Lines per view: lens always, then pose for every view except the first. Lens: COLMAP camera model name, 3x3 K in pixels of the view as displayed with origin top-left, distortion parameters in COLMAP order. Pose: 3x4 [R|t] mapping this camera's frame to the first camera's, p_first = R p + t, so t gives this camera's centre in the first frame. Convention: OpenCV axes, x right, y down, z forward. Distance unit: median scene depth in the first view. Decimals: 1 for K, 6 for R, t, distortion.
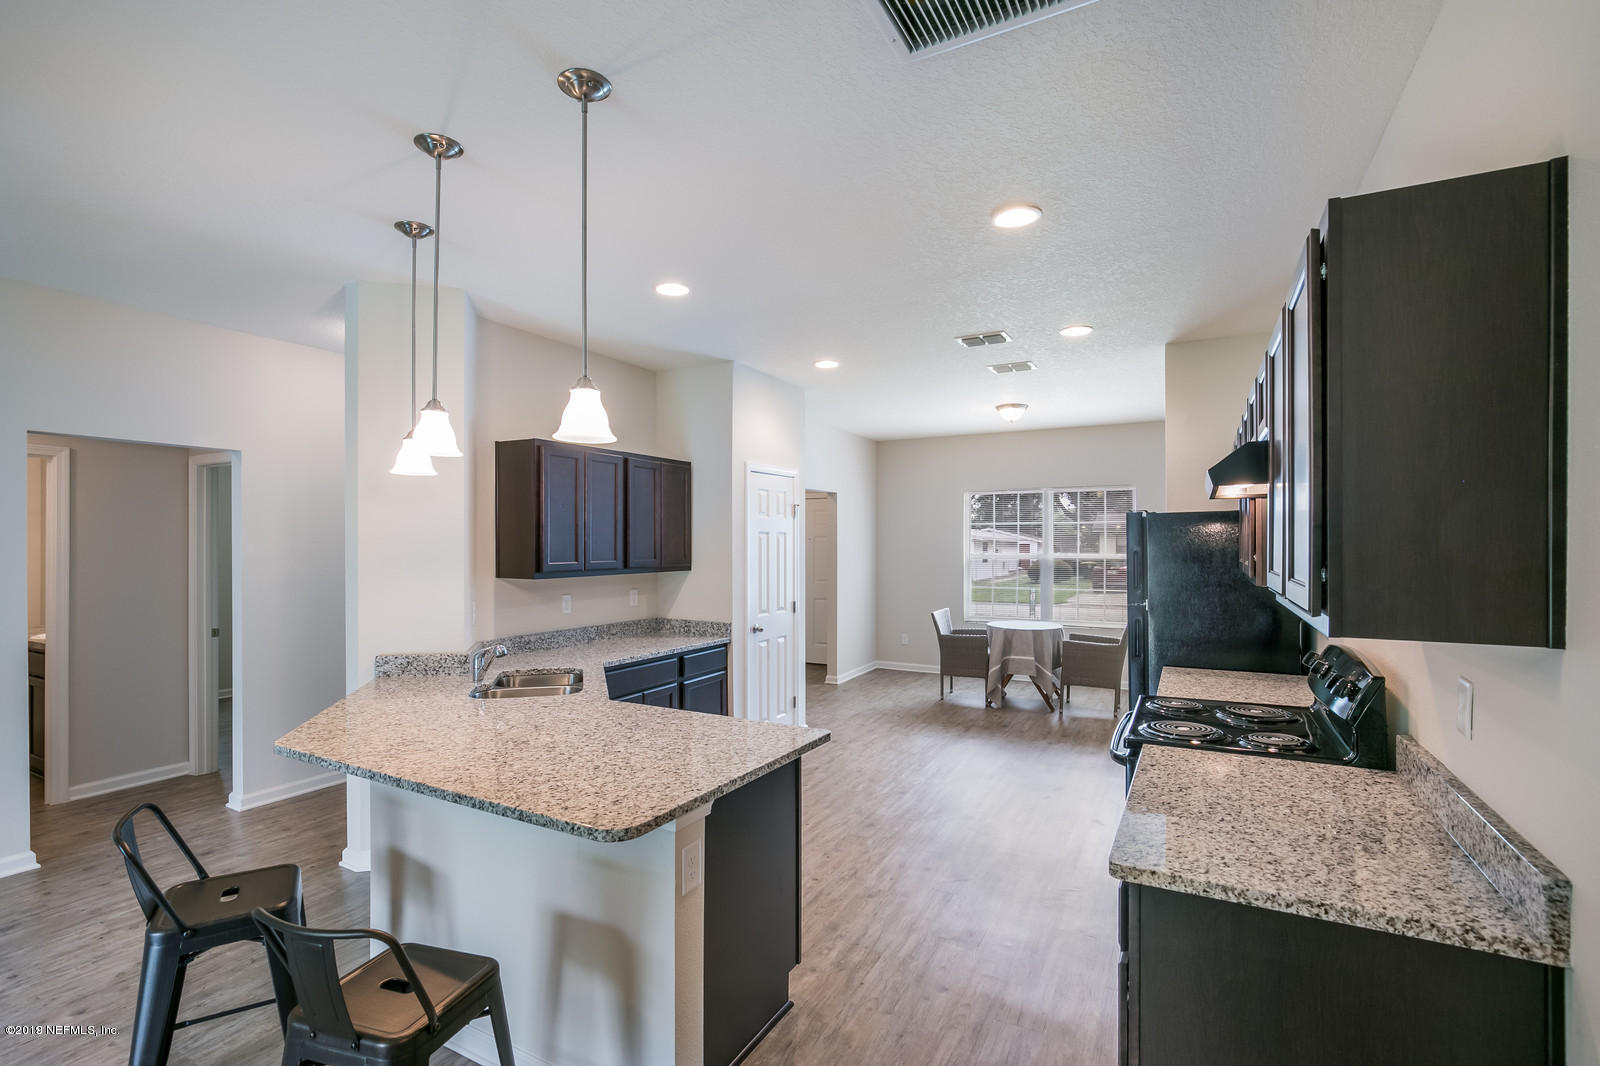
lens RADIAL K [[731.8, 0, 806.0], [0, 731.8, 544.2], [0, 0, 1]] dist [-0.018919, 0.002713]
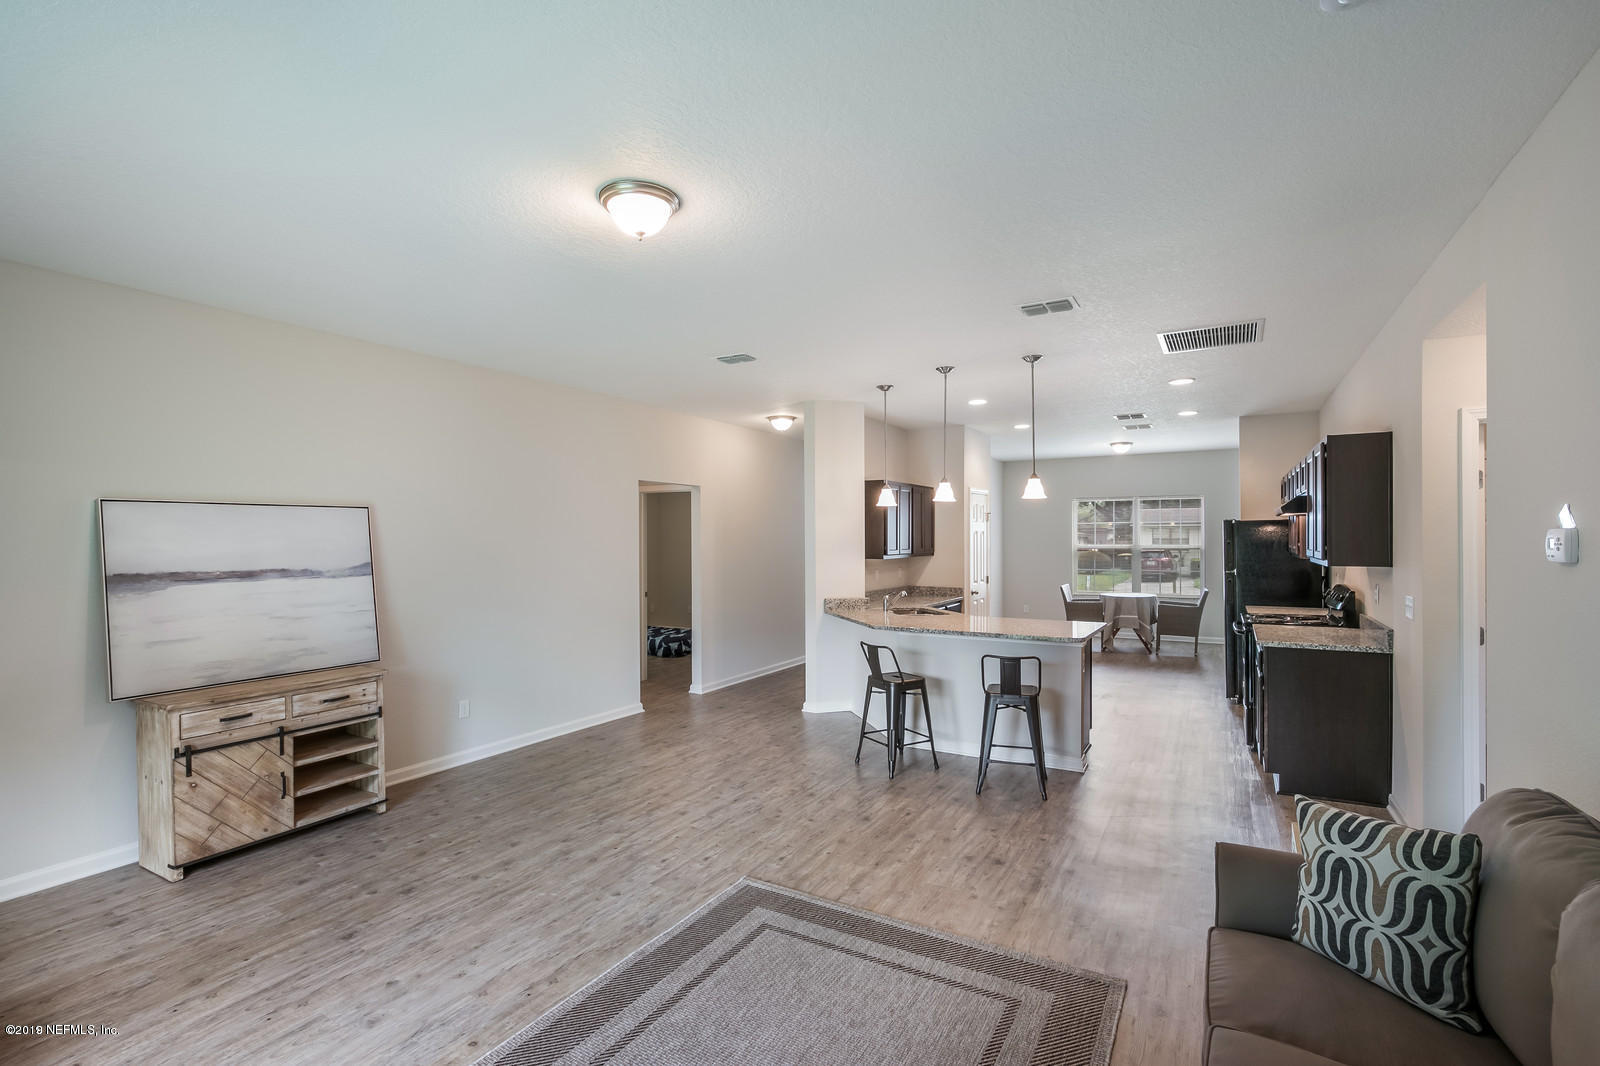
lens RADIAL K [[731.8, 0, 797.8], [0, 731.8, 534.5], [0, 0, 1]] dist [-0.018919, 0.002713]
pose [[0.999413, -0.003298, -0.034099, -0.555496], [0.003124, 0.999982, -0.005152, -0.003178], [0.034115, 0.005042, 0.999405, -0.839956]]
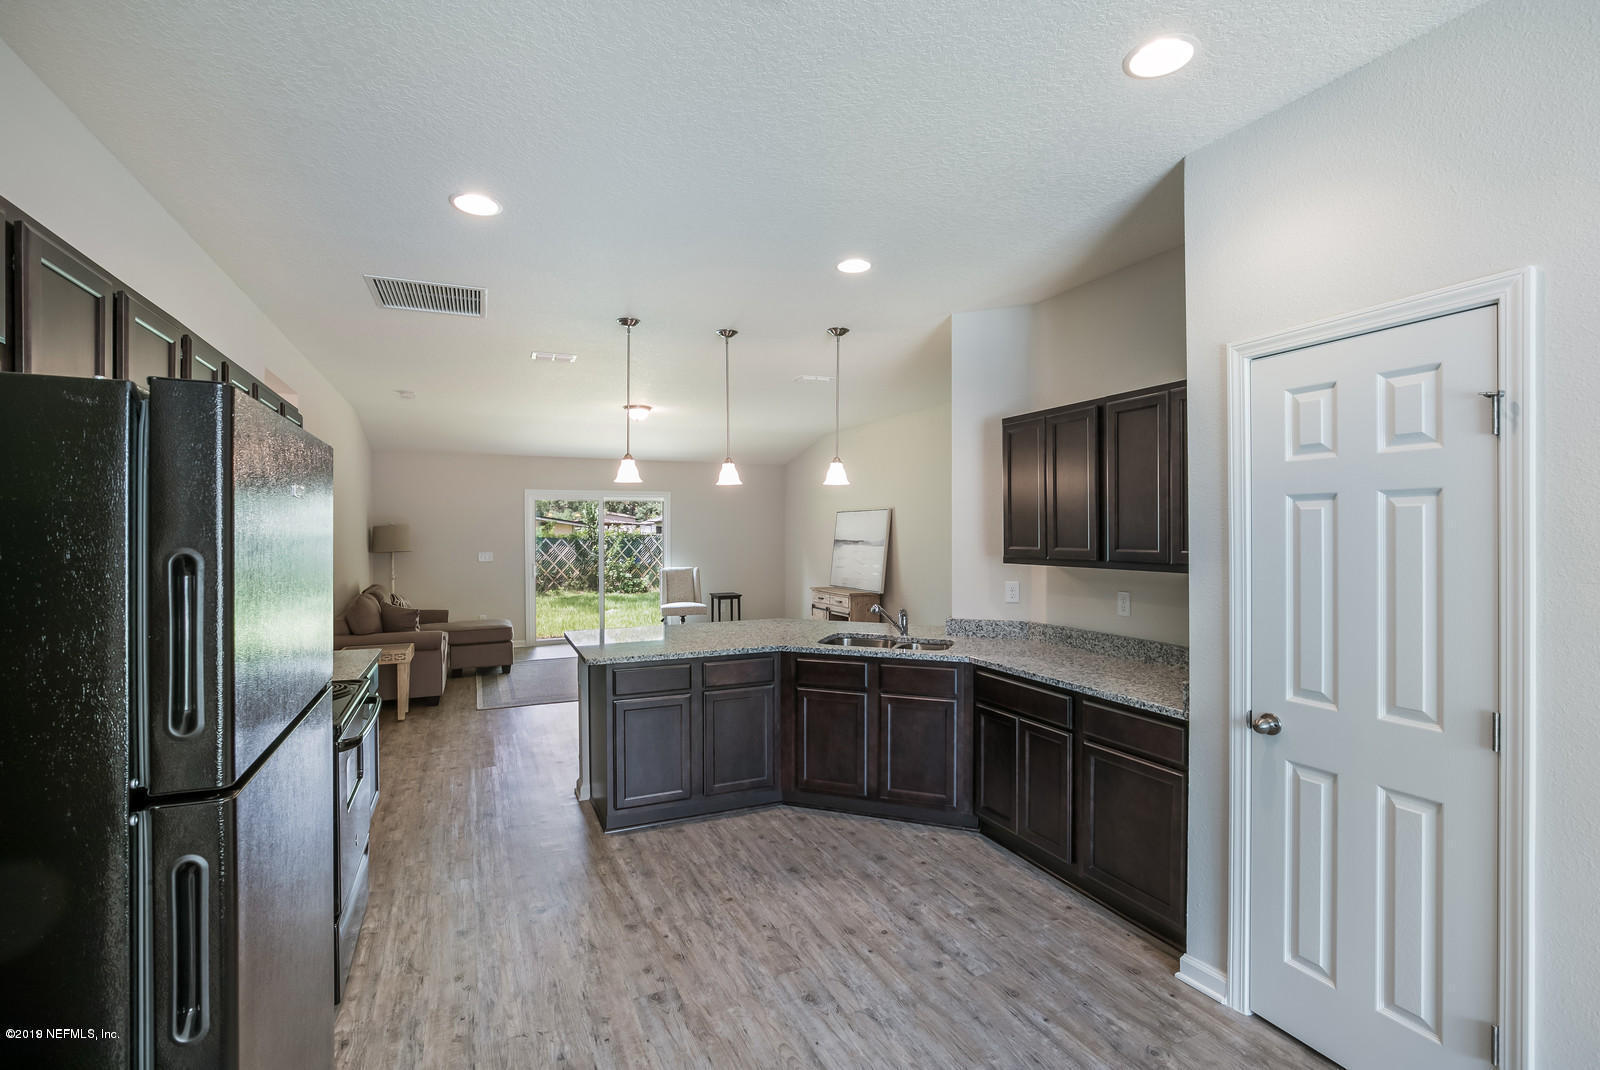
lens RADIAL K [[731.8, 0, 797.9], [0, 731.8, 537.1], [0, 0, 1]] dist [-0.018919, 0.002713]
pose [[-0.608559, 0.016743, -0.793332, 0.645318], [0.009055, 0.999859, 0.014156, -0.003855], [0.793457, 0.001431, -0.608624, 1.550384]]
